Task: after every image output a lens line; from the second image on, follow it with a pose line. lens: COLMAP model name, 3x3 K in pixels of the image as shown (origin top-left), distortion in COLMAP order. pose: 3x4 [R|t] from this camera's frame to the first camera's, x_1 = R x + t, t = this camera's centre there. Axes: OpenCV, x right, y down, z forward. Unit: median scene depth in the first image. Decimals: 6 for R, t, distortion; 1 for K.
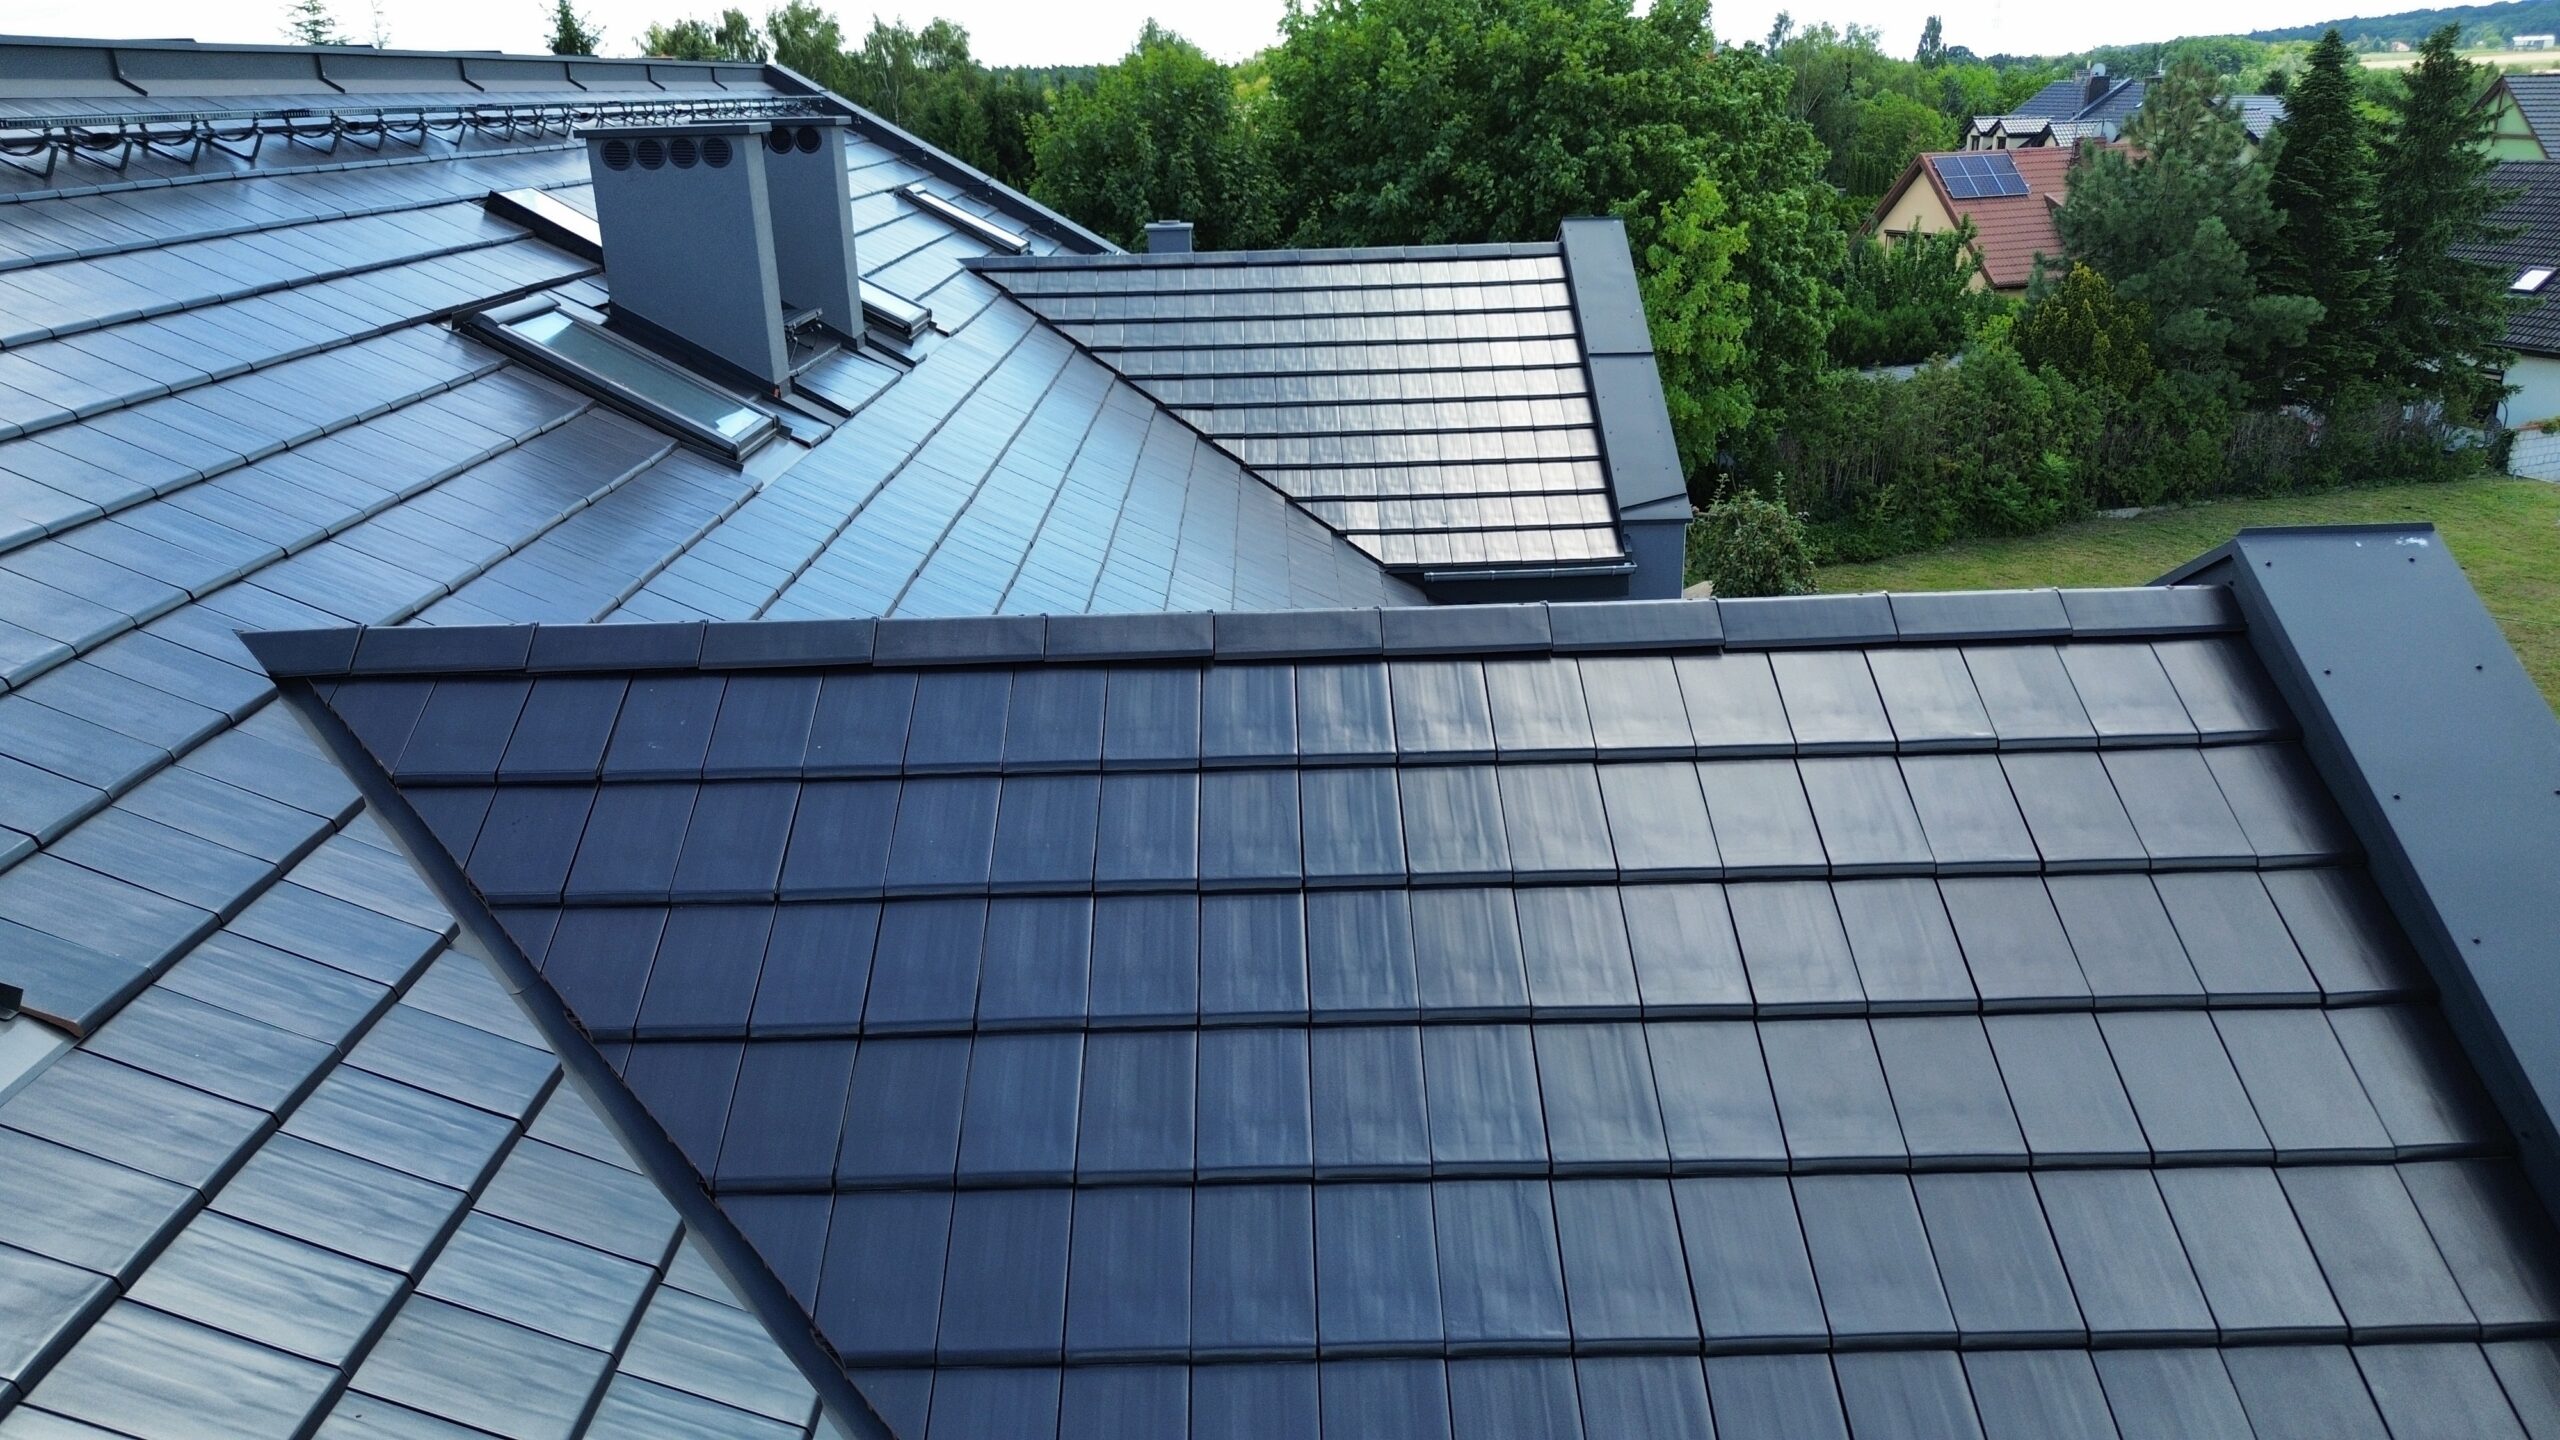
lens RADIAL K [[1808.7, 0, 1286.7], [0, 1808.7, 705.9], [0, 0, 1]] dist [0.069683, -0.063994]
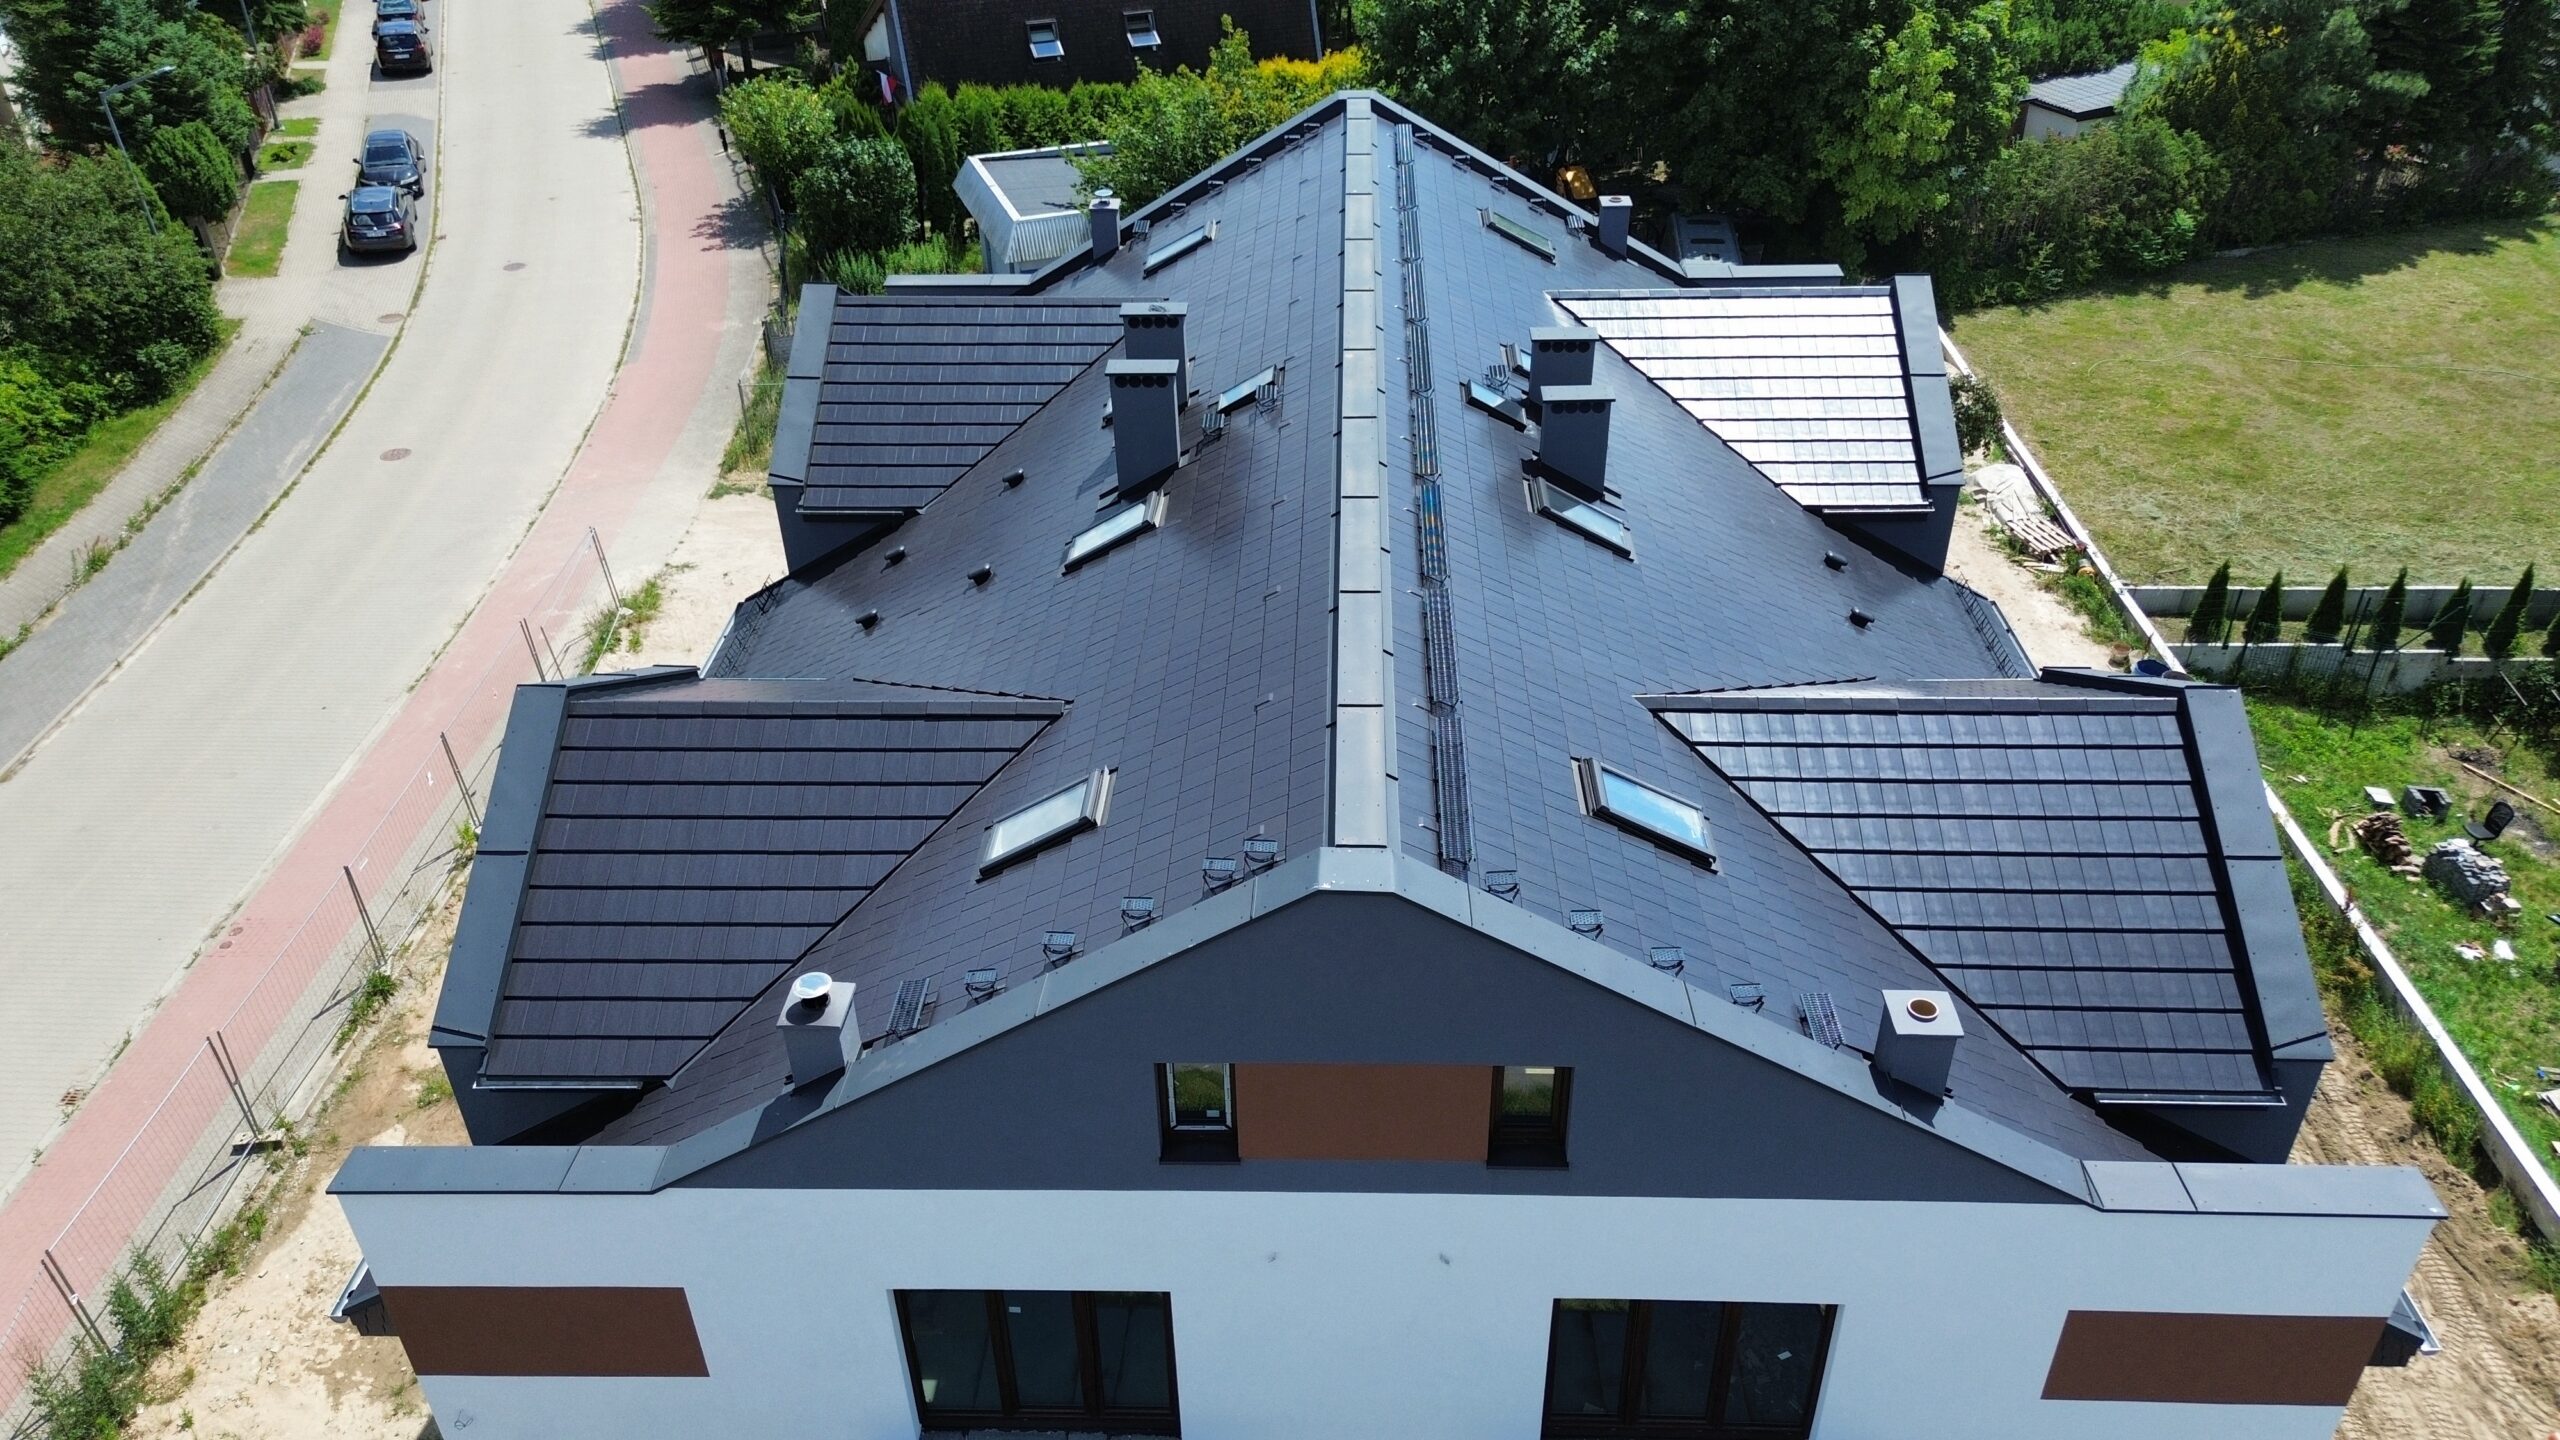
lens RADIAL K [[1808.7, 0, 1286.7], [0, 1808.7, 705.9], [0, 0, 1]] dist [0.069683, -0.063994]
pose [[0.998866, 0.032939, -0.034382, -0.564037], [-0.023503, 0.969082, 0.245617, -0.443125], [0.041409, -0.244530, 0.968757, -1.307648]]
